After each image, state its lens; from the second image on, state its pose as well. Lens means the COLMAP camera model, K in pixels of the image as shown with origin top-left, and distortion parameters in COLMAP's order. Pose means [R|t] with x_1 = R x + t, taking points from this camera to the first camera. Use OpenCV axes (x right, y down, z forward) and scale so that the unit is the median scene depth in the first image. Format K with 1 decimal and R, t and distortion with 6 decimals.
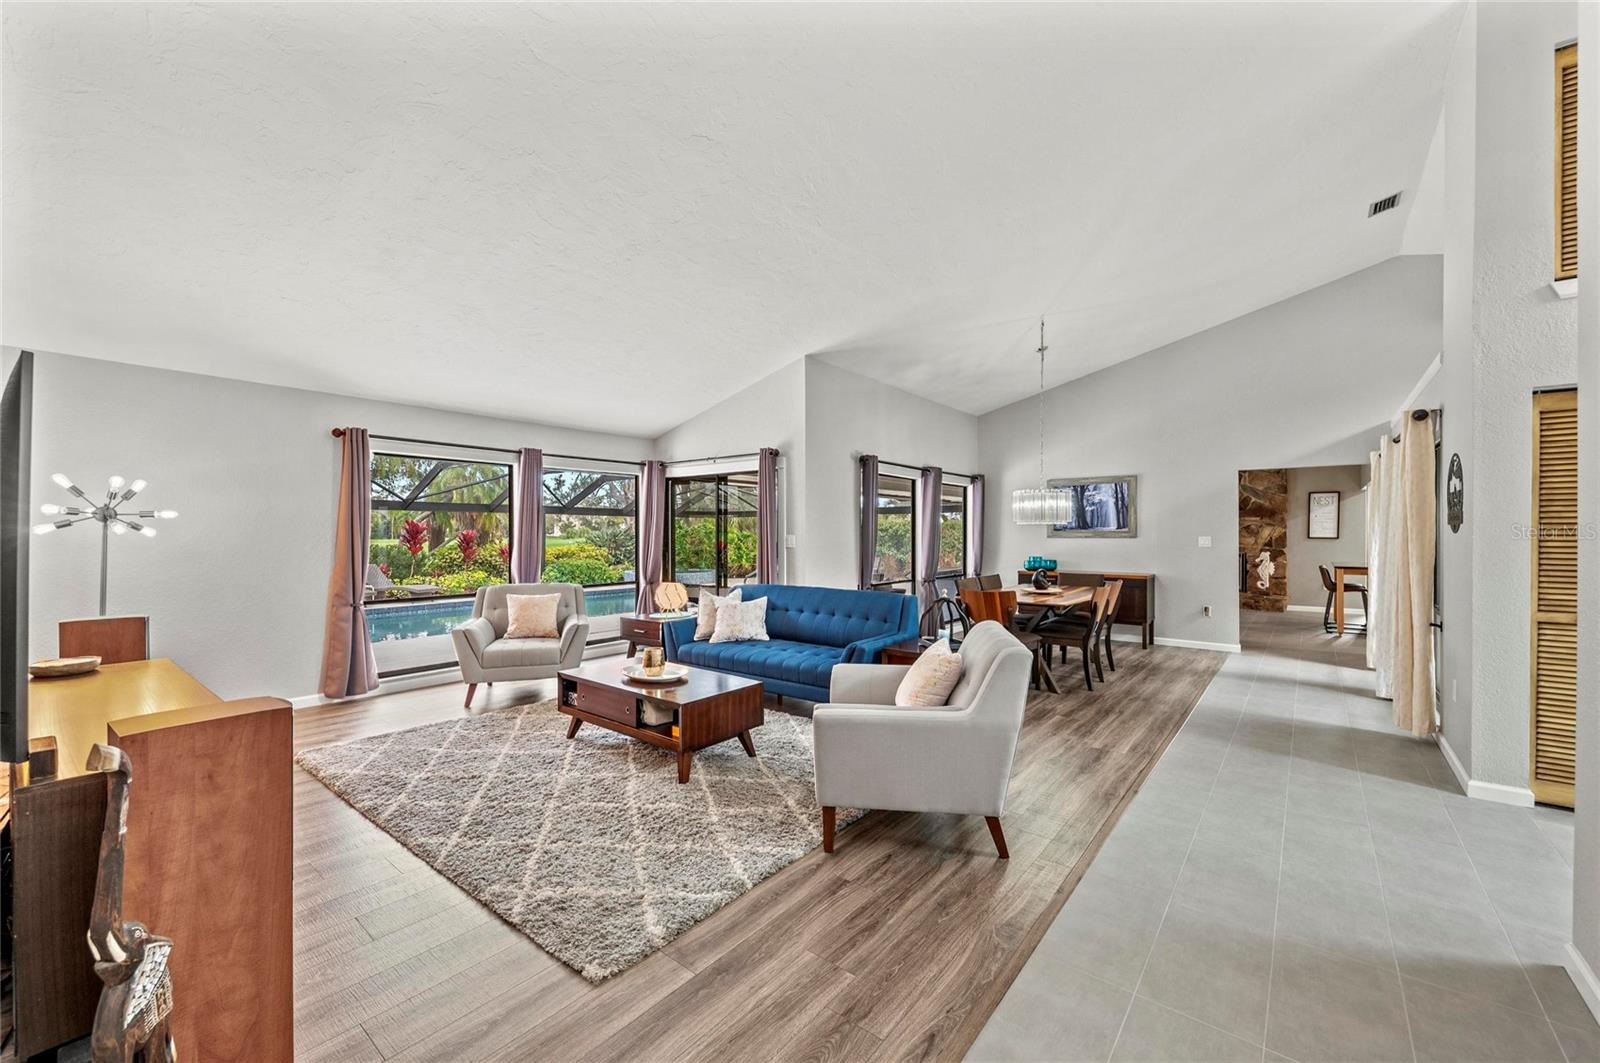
lens RADIAL K [[620.6, 0, 809.0], [0, 620.6, 533.5], [0, 0, 1]] dist [0.017953, -0.008202]
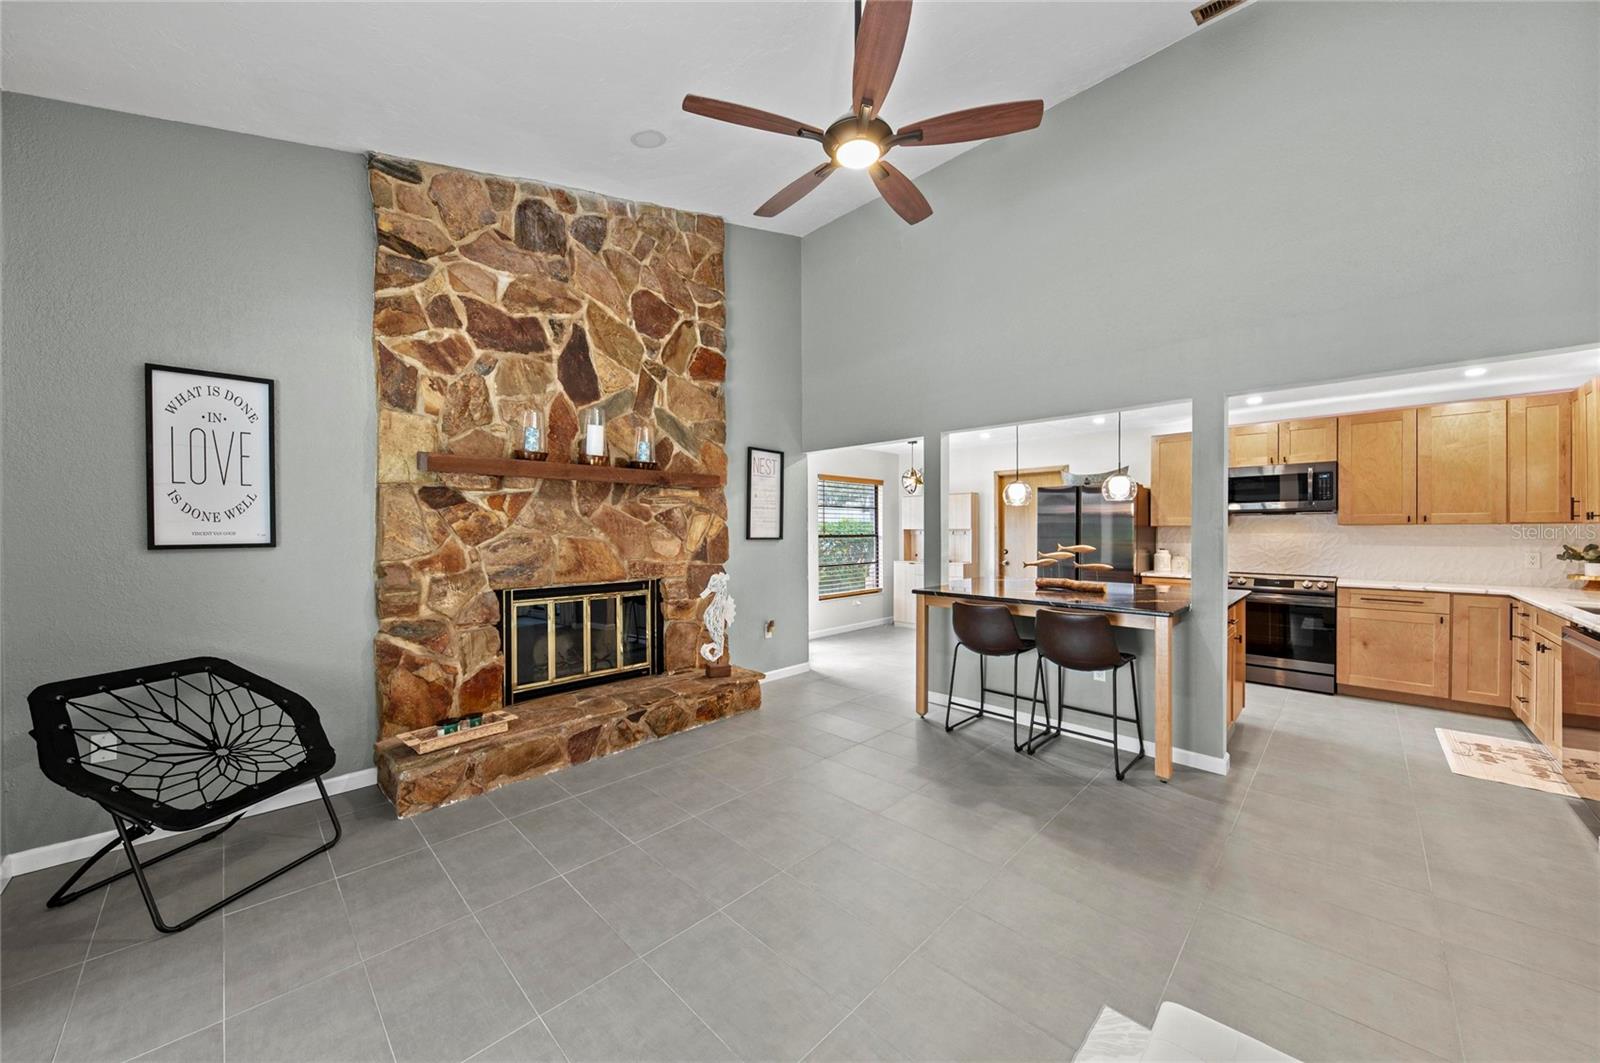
lens RADIAL K [[558.5, 0, 813.0], [0, 558.5, 536.2], [0, 0, 1]] dist [0.012664, -0.007411]
pose [[0.091664, -0.008147, 0.995757, 0.748025], [0.002285, 0.999966, 0.007971, 0.002691], [-0.995787, 0.001545, 0.091679, 1.885784]]
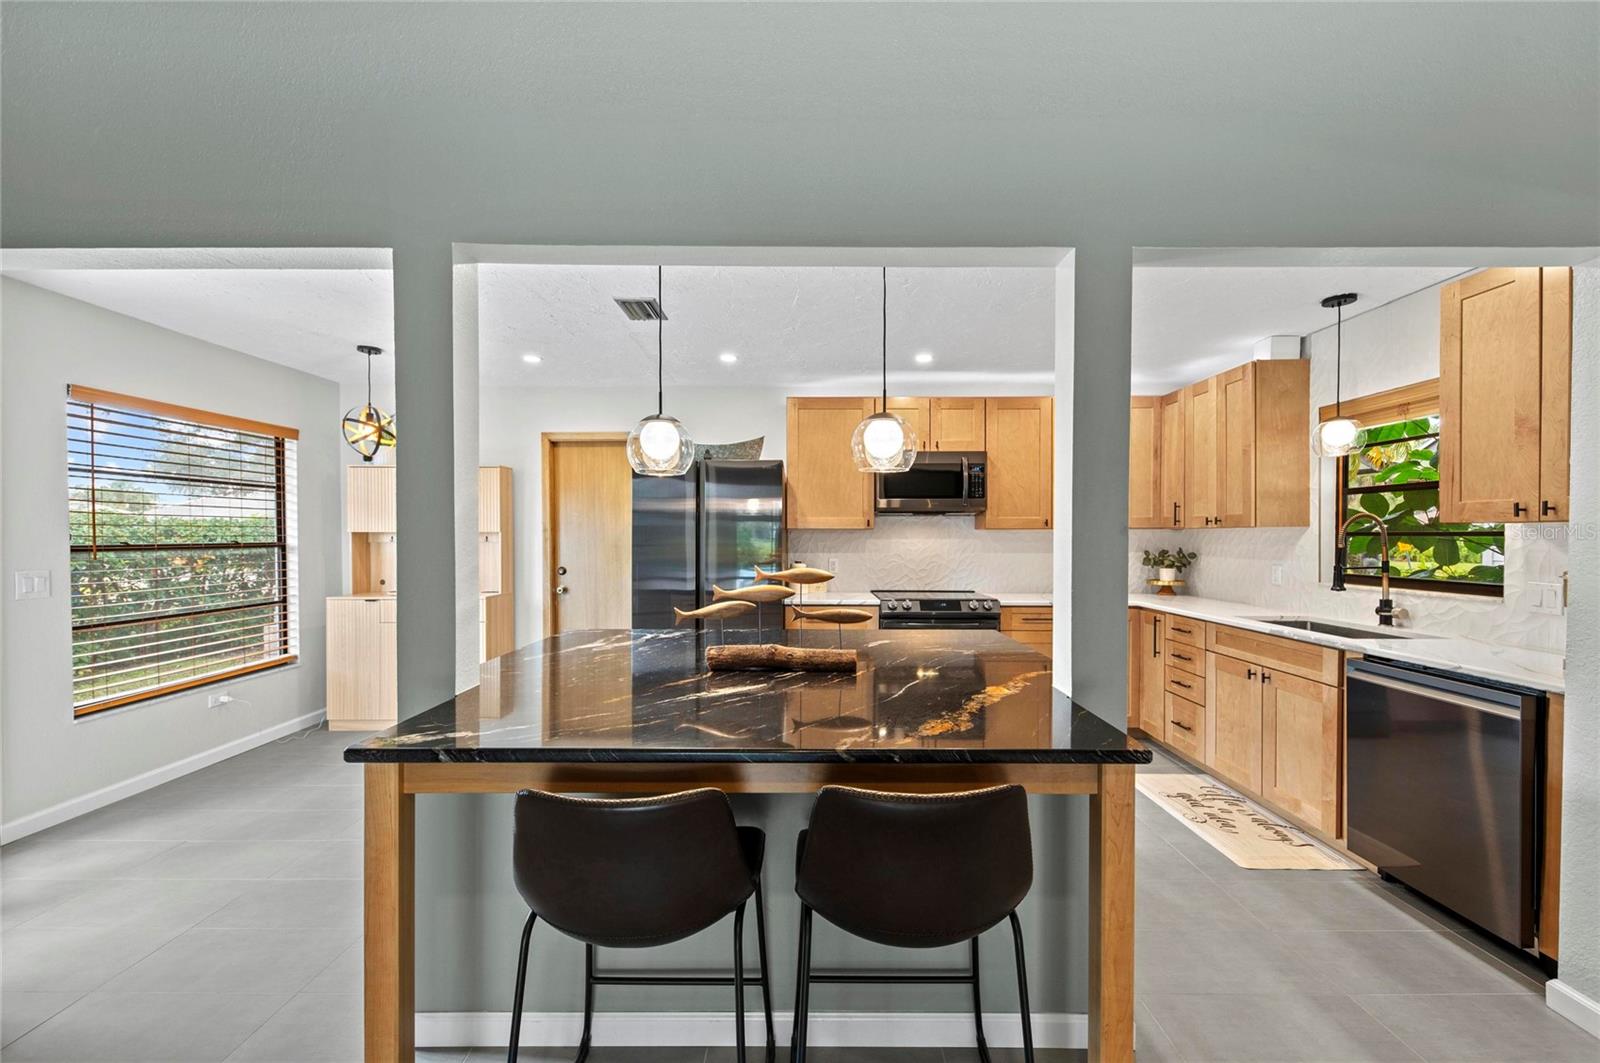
lens RADIAL K [[627.3, 0, 807.9], [0, 627.3, 544.4], [0, 0, 1]] dist [0.017233, -0.008154]
pose [[-0.626204, -0.011132, 0.779579, 1.227439], [0.001099, 0.999884, 0.015161, 0.001126], [-0.779658, 0.010350, -0.626120, 1.833204]]
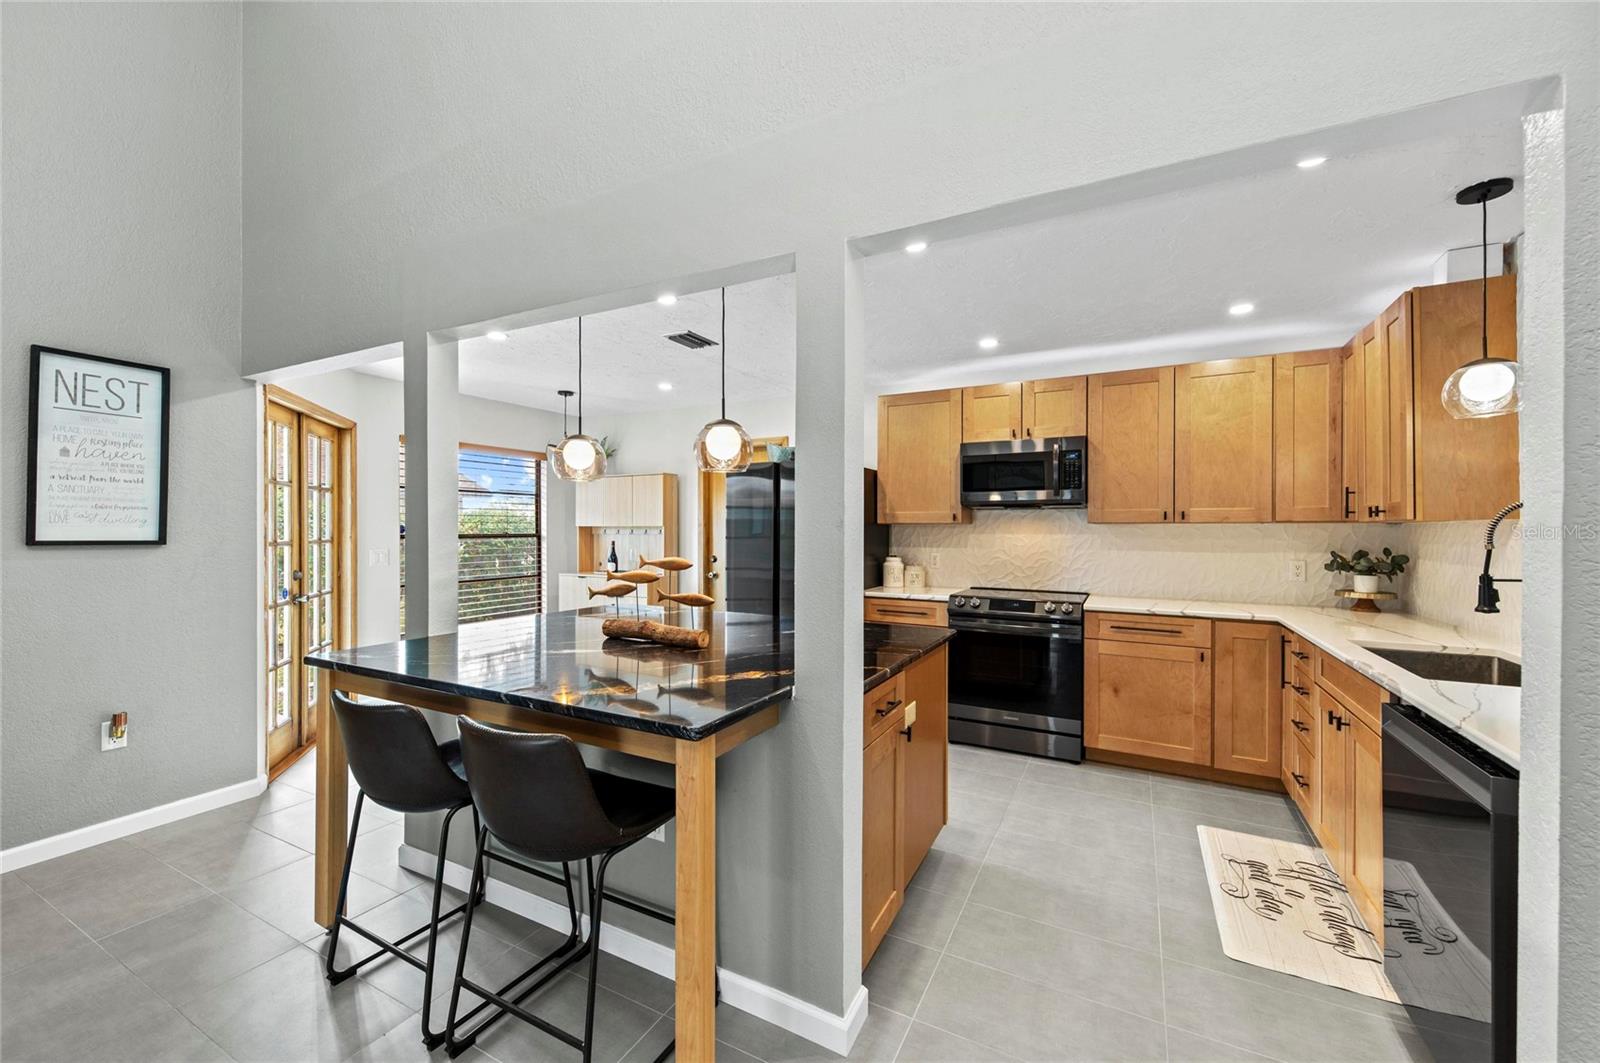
lens RADIAL K [[620.6, 0, 809.0], [0, 620.6, 533.5], [0, 0, 1]] dist [0.017953, -0.008202]
pose [[-0.197540, -0.006241, 0.980275, 1.076231], [-0.002204, 0.999980, 0.005923, 0.002120], [-0.980292, -0.000990, -0.197550, 1.589941]]
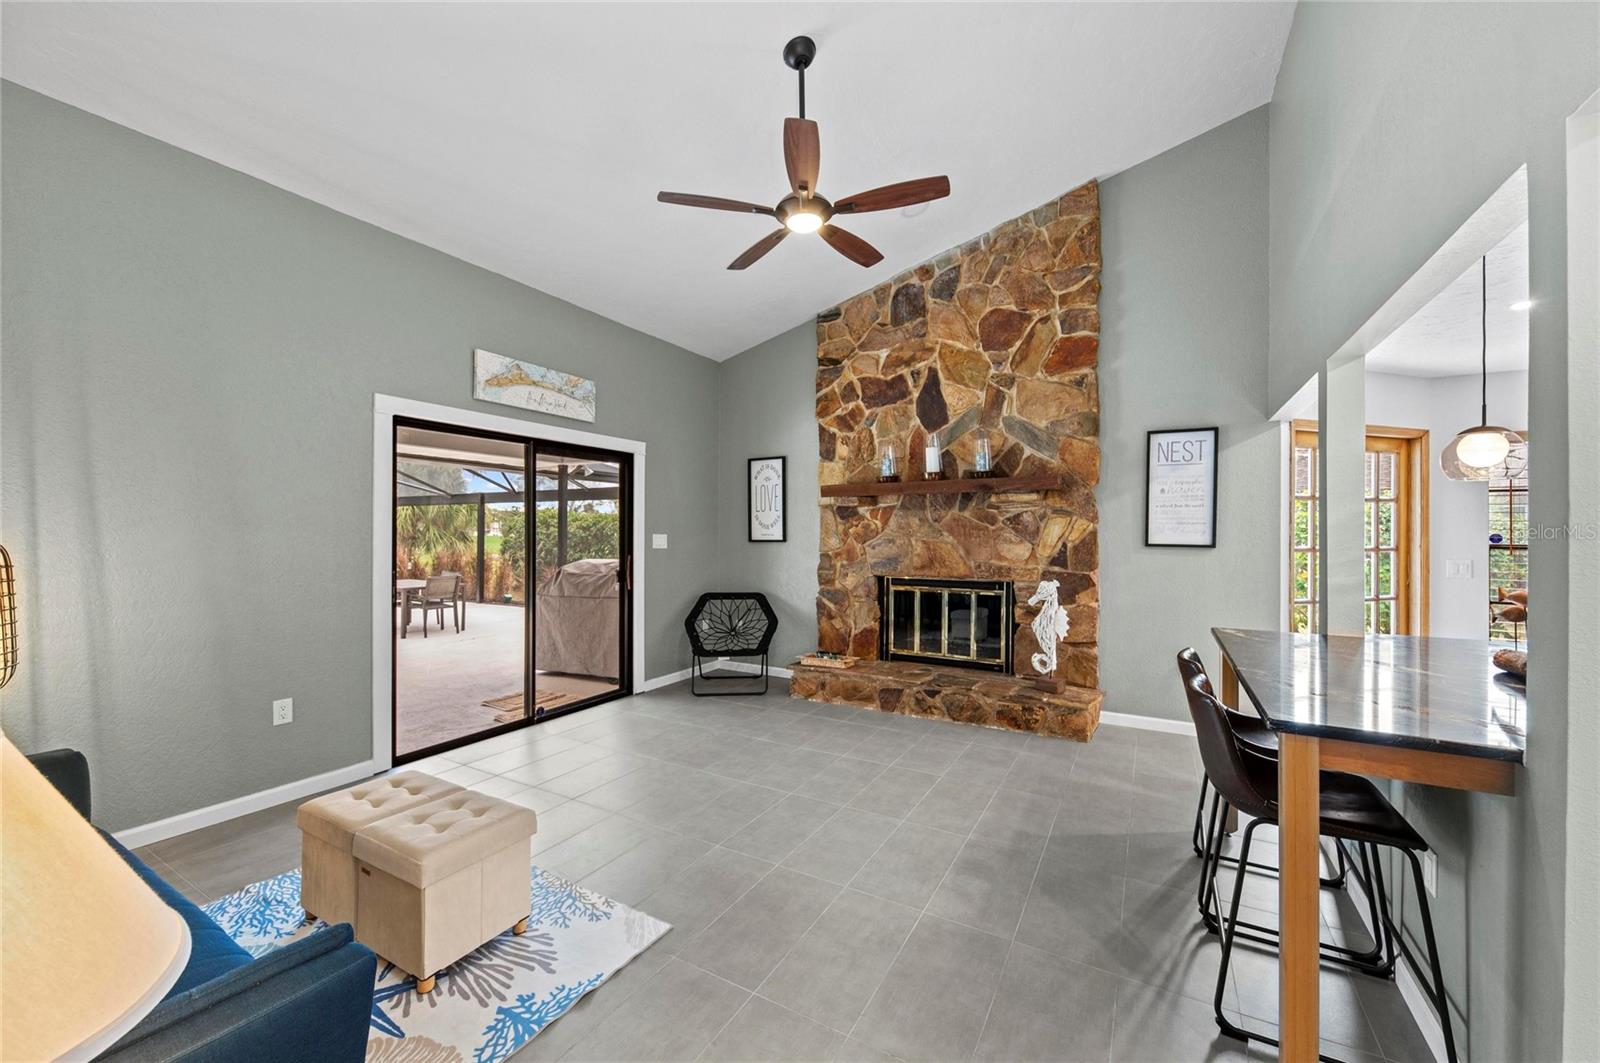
lens RADIAL K [[612.7, 0, 809.4], [0, 612.7, 530.5], [0, 0, 1]] dist [0.019204, -0.005882]
pose [[0.986800, 0.005122, 0.161861, 1.083008], [-0.004451, 0.999980, -0.004508, 0.000287], [-0.161881, 0.003728, 0.986803, 1.340483]]
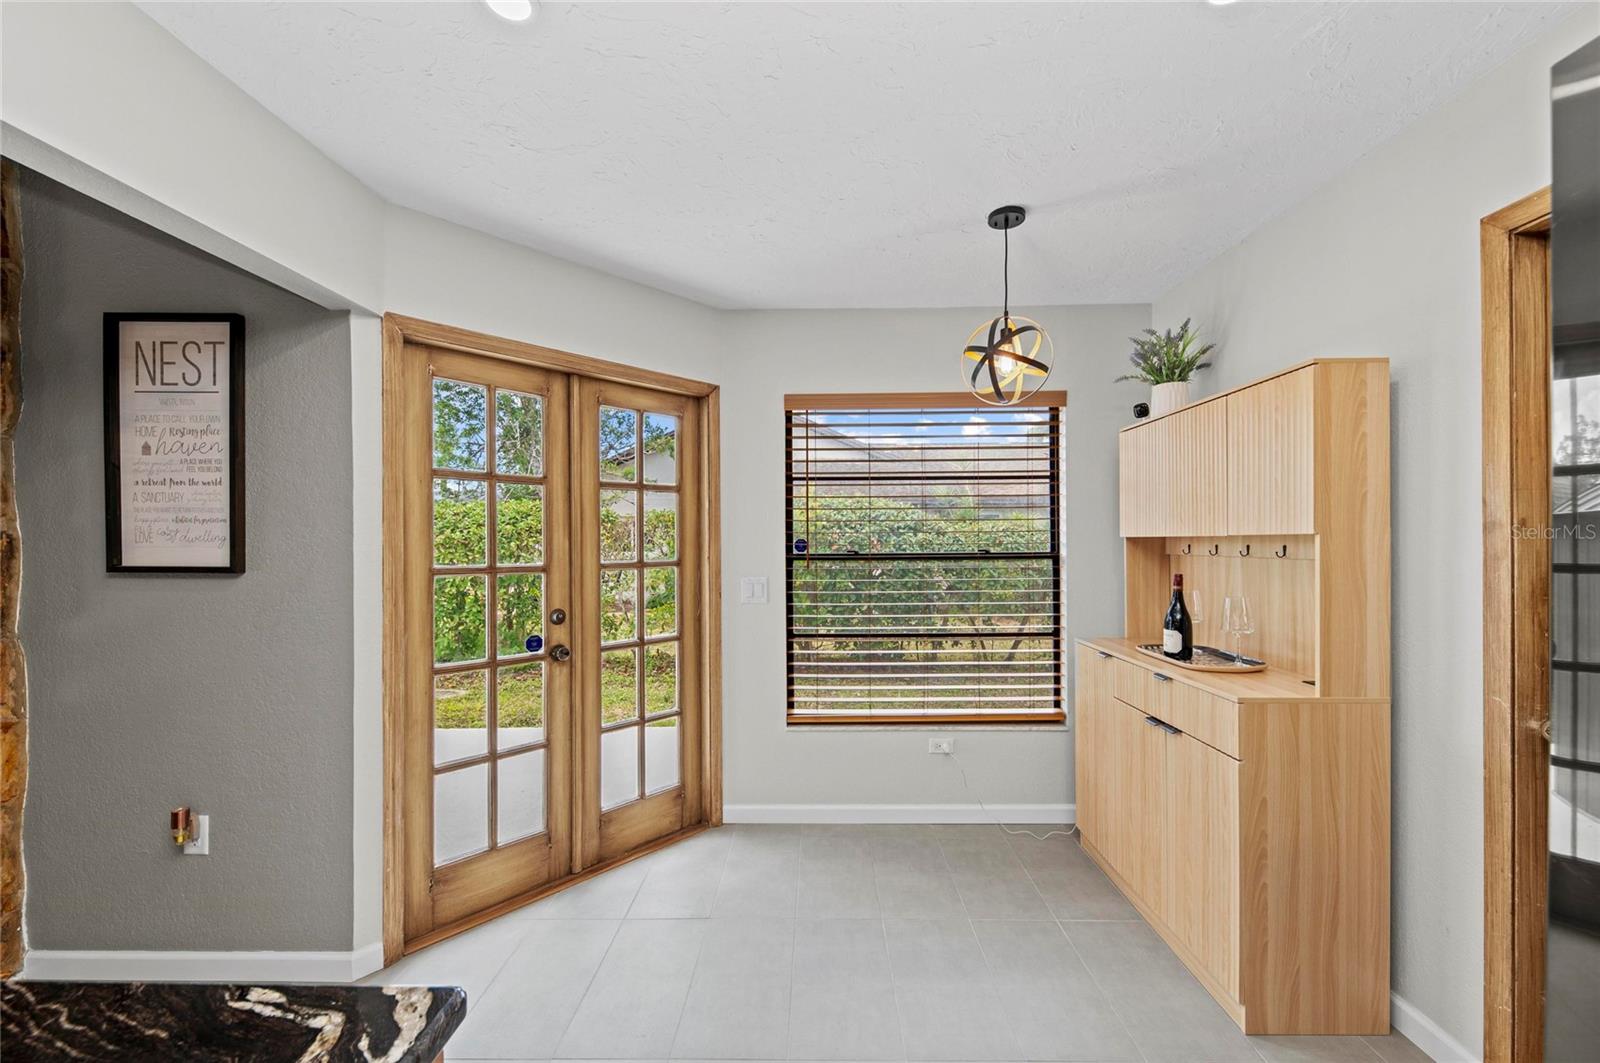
lens RADIAL K [[627.3, 0, 807.9], [0, 627.3, 544.4], [0, 0, 1]] dist [0.017233, -0.008154]
pose [[0.790928, -0.005611, 0.611884, 1.752830], [0.005174, 0.999984, 0.002482, 0.000140], [-0.611888, 0.001203, 0.790944, 1.527141]]
